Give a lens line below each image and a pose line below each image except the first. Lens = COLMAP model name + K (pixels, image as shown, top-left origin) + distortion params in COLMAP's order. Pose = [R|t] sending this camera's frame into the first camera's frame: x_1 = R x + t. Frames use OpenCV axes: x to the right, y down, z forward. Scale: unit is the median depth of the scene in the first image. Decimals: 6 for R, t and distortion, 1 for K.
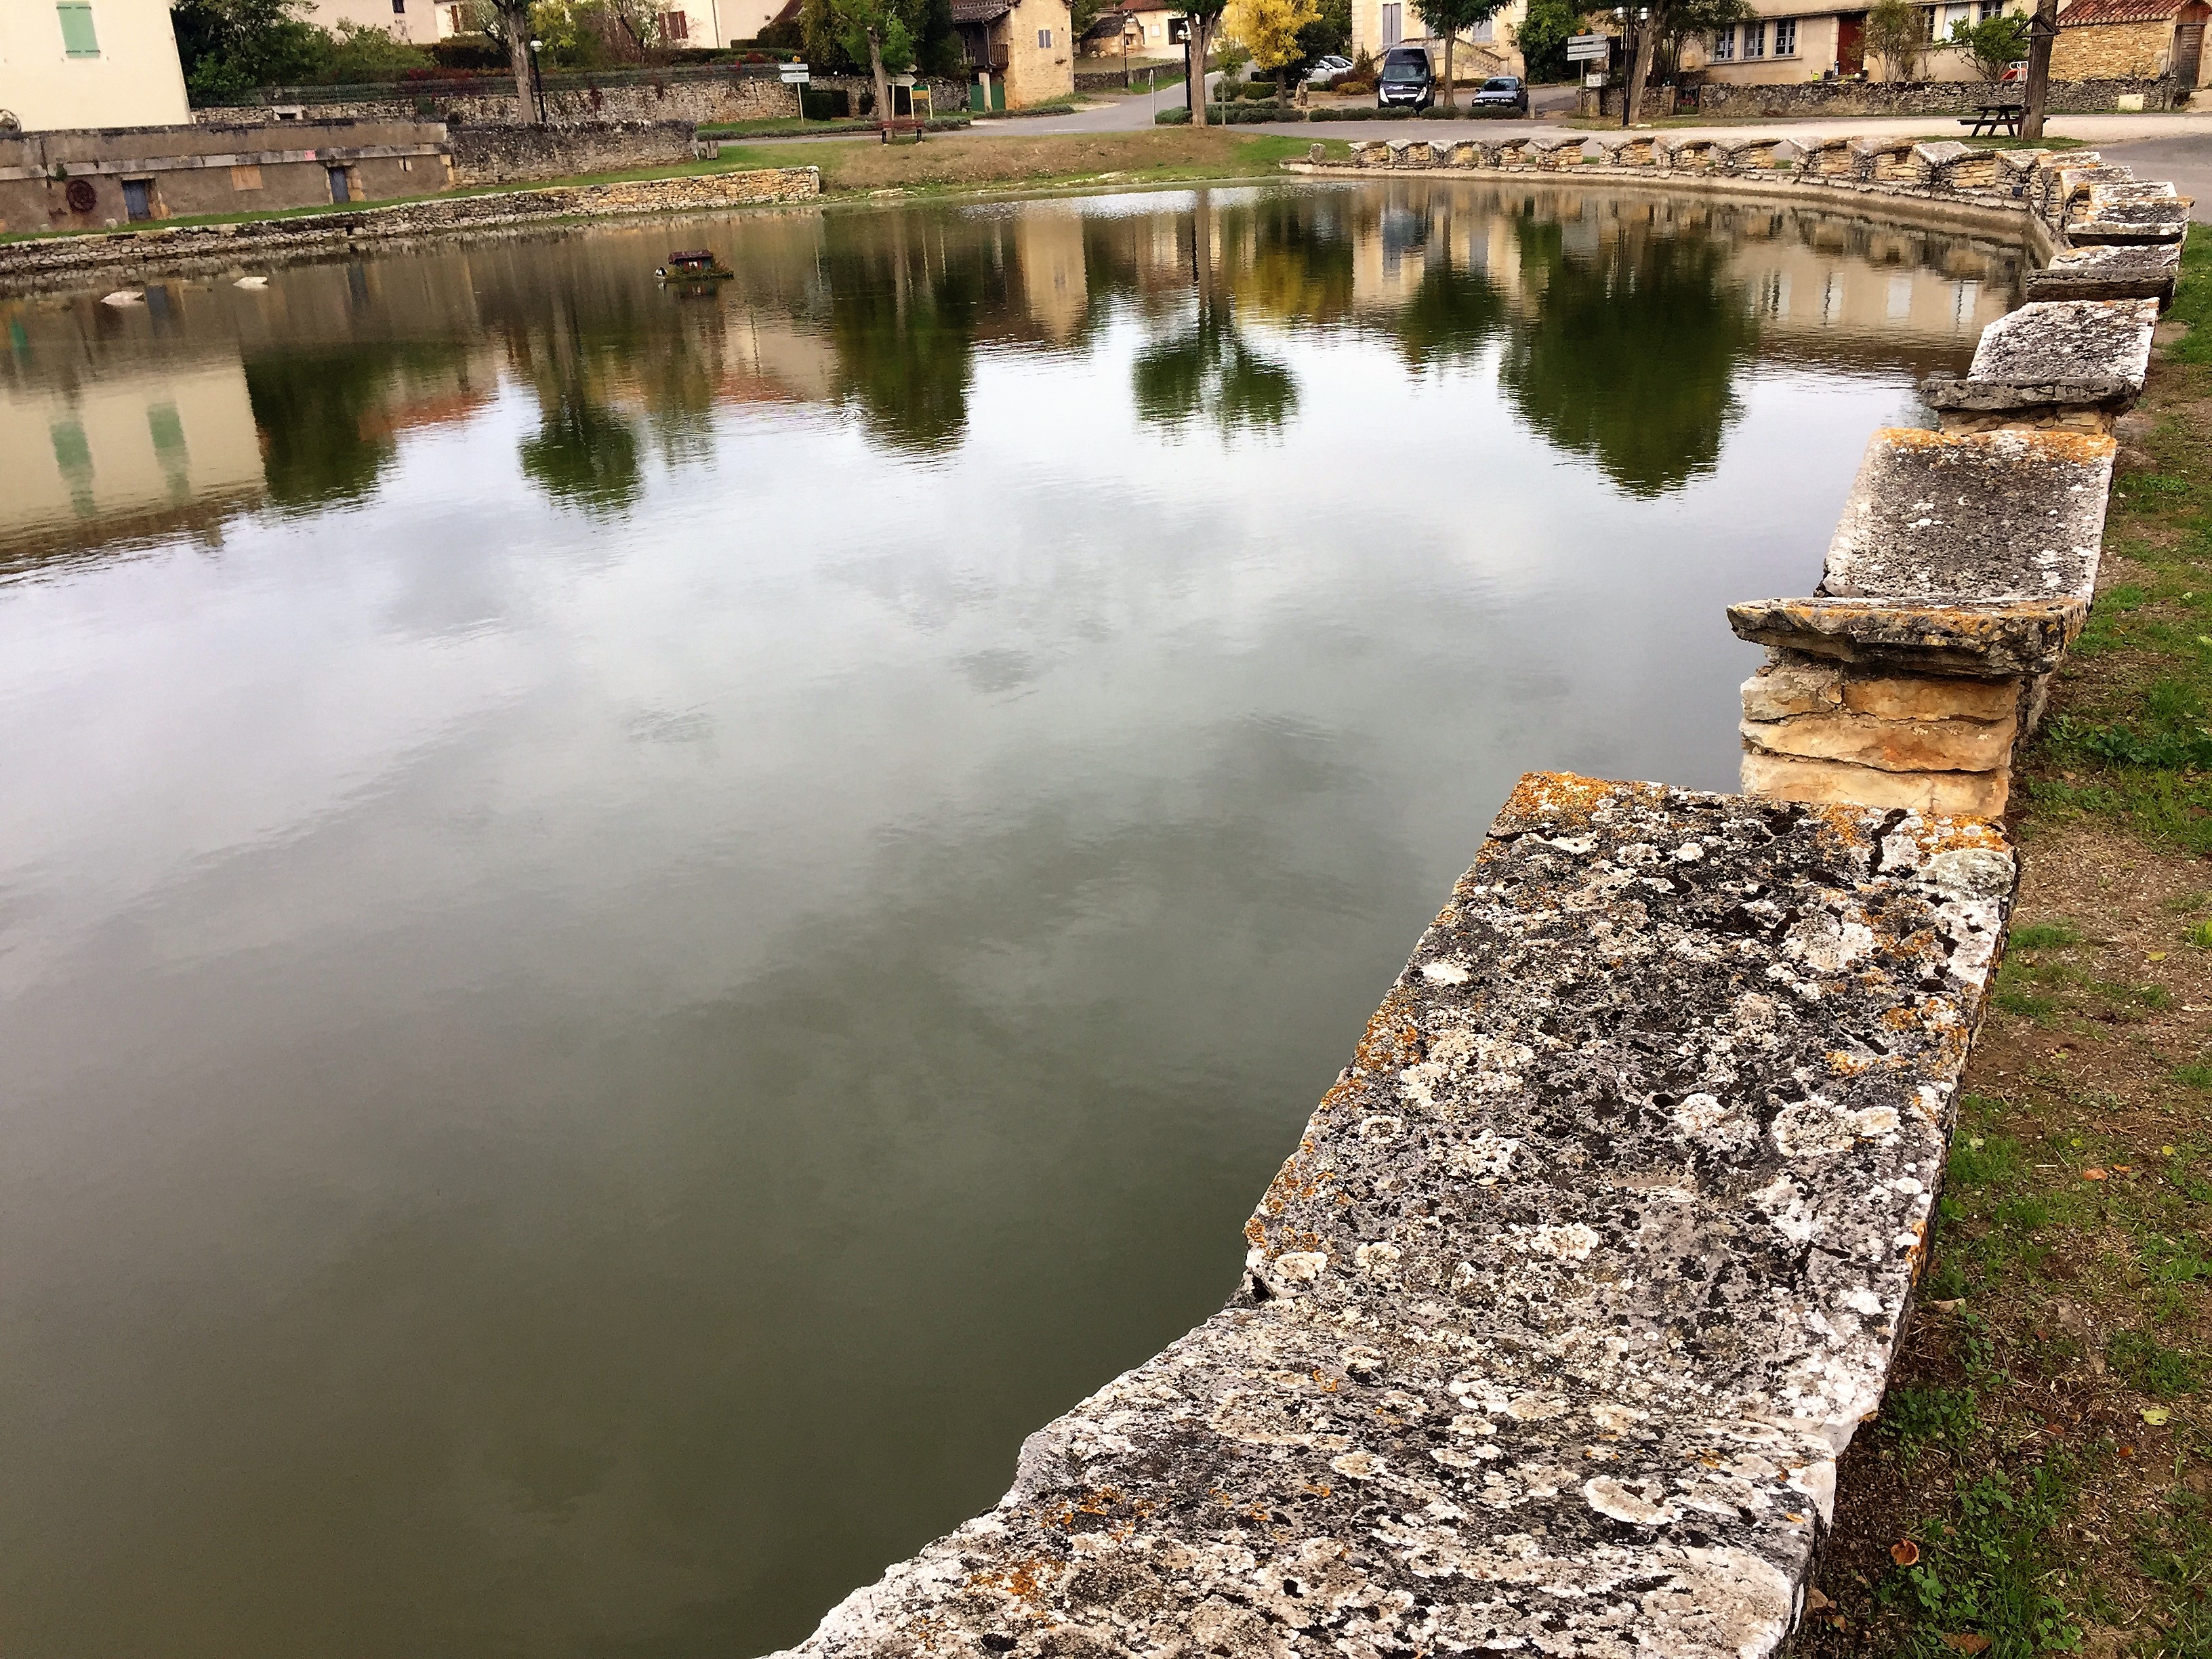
lens RADIAL K [[1859.8, 0, 1106.0], [0, 1859.8, 829.5], [0, 0, 1]] dist [0.053776, -0.087582]
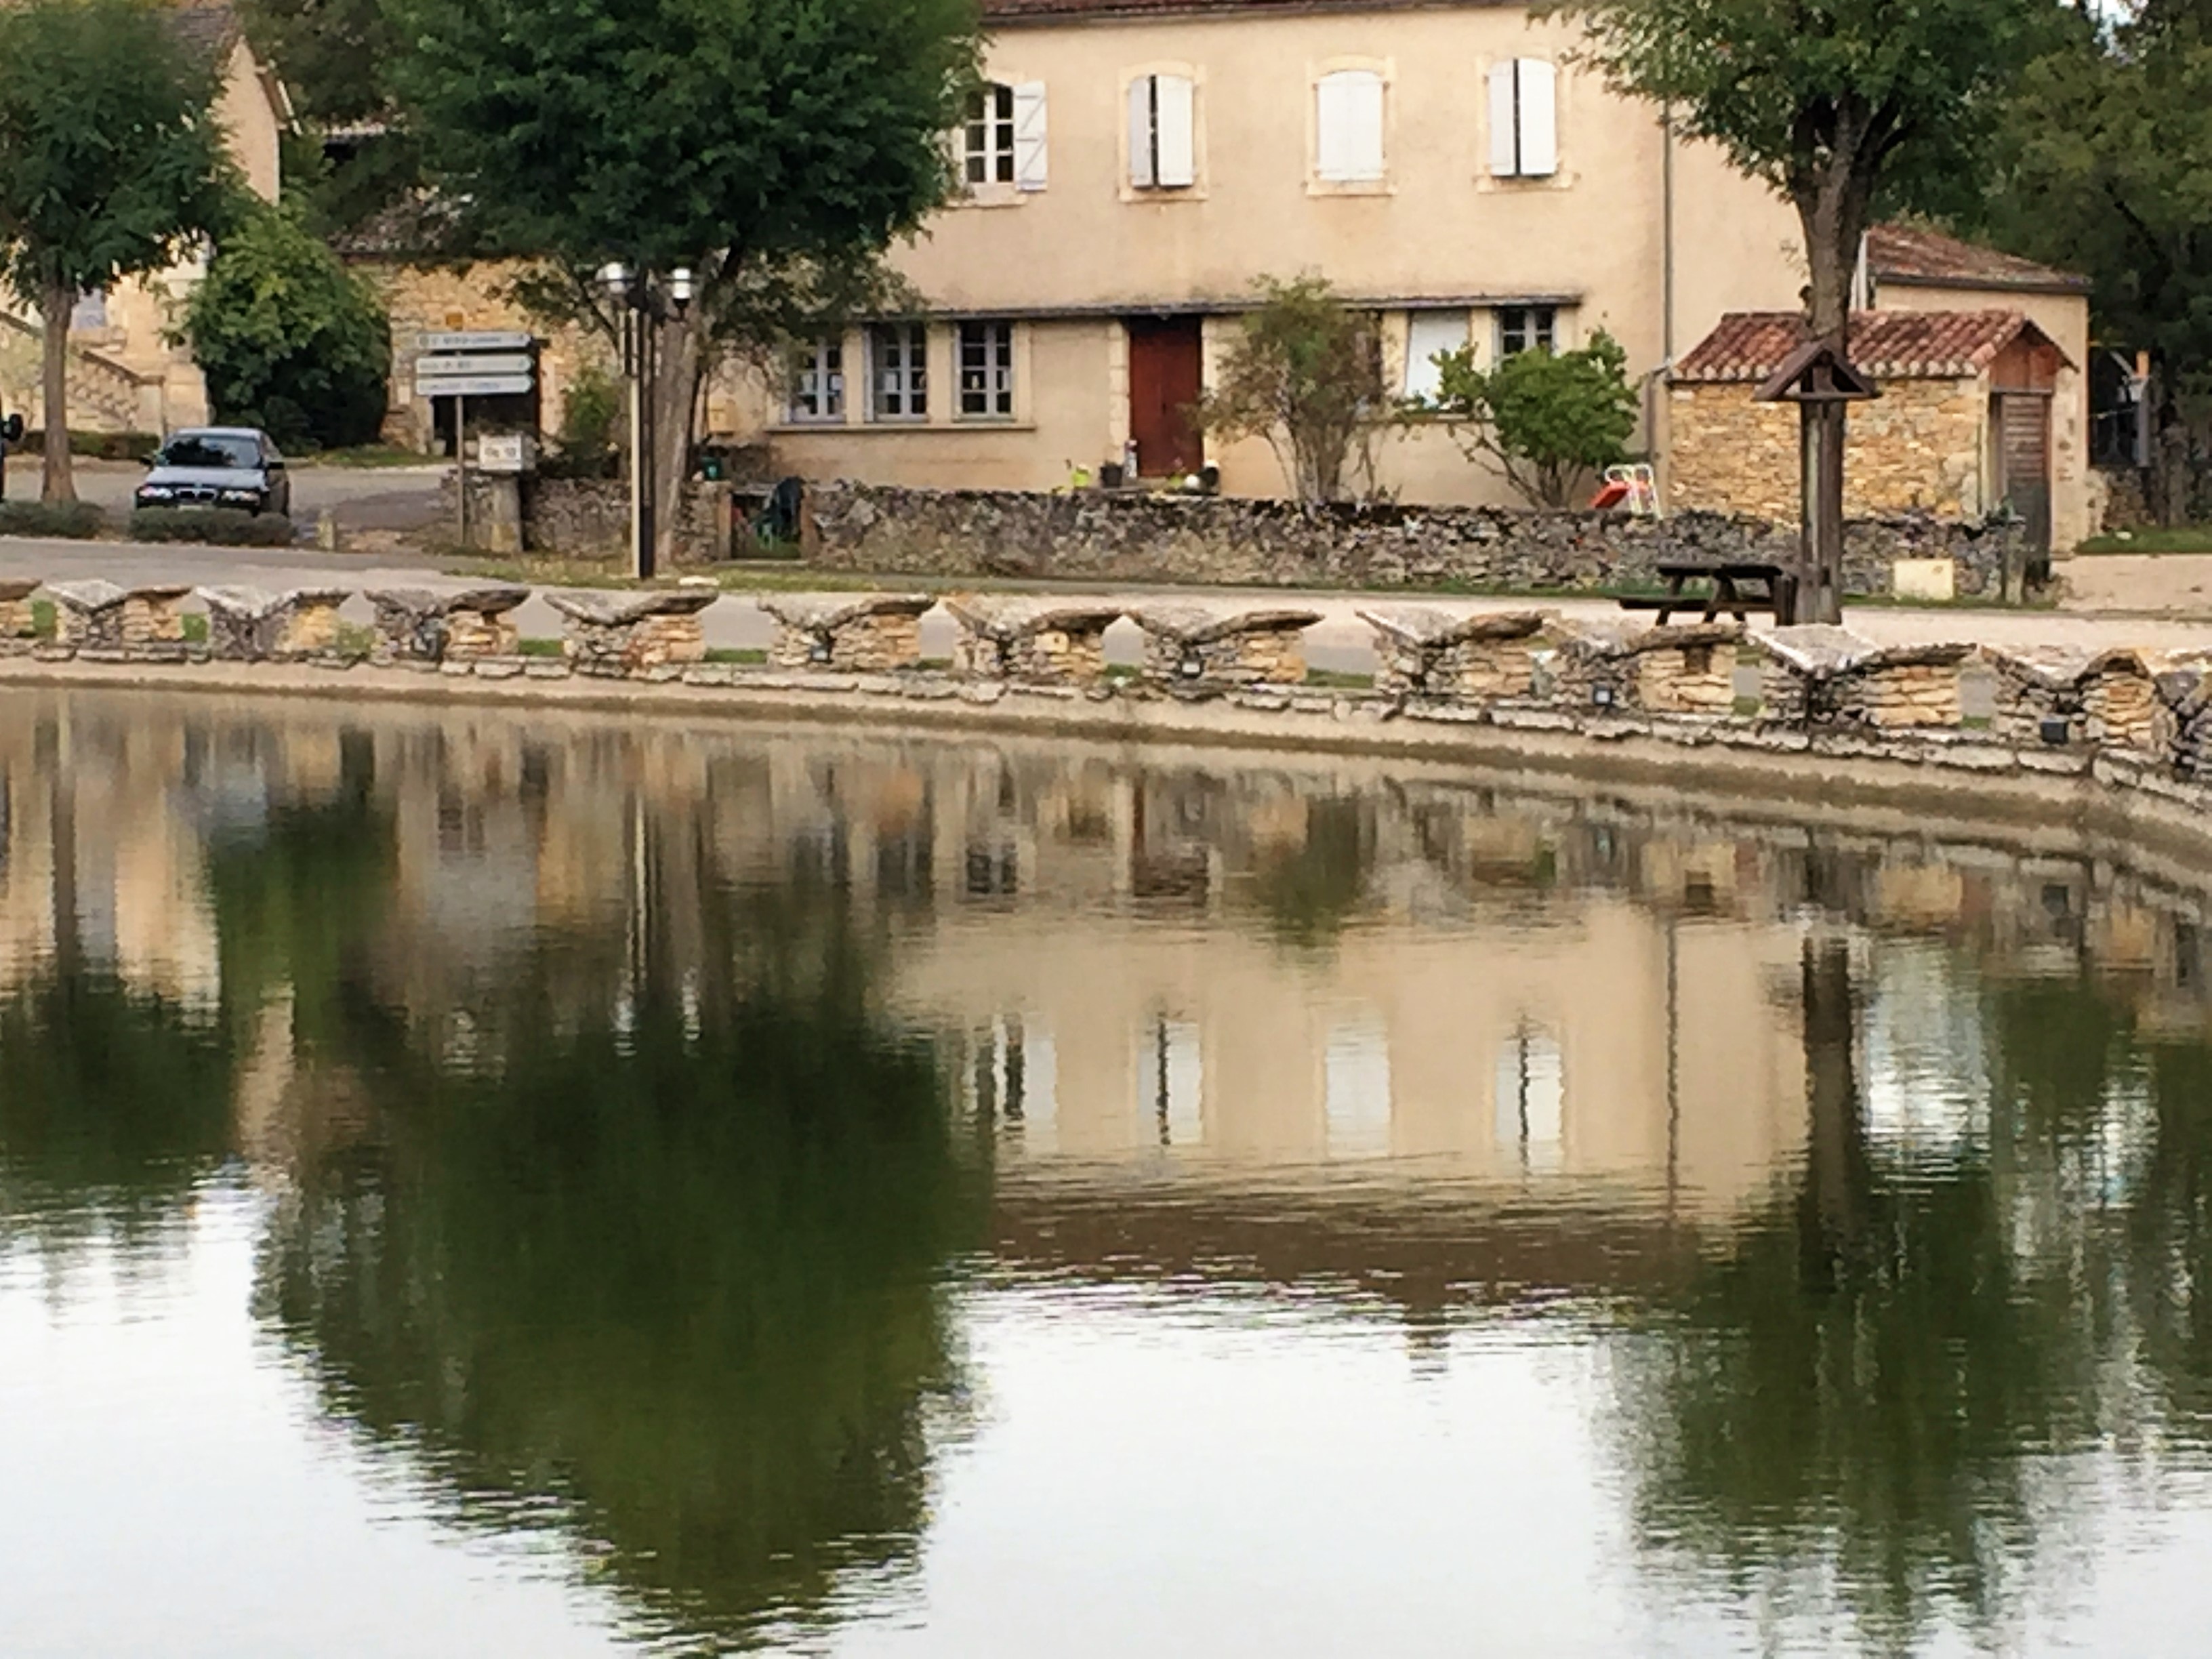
lens RADIAL K [[6538.0, 0, 1106.0], [0, 6538.0, 829.5], [0, 0, 1]] dist [0.001800, -0.673380]
pose [[0.927603, 0.031101, 0.372272, -0.125804], [0.088073, 0.950230, -0.298841, 0.050515], [-0.363038, 0.309993, 0.878697, -0.106484]]
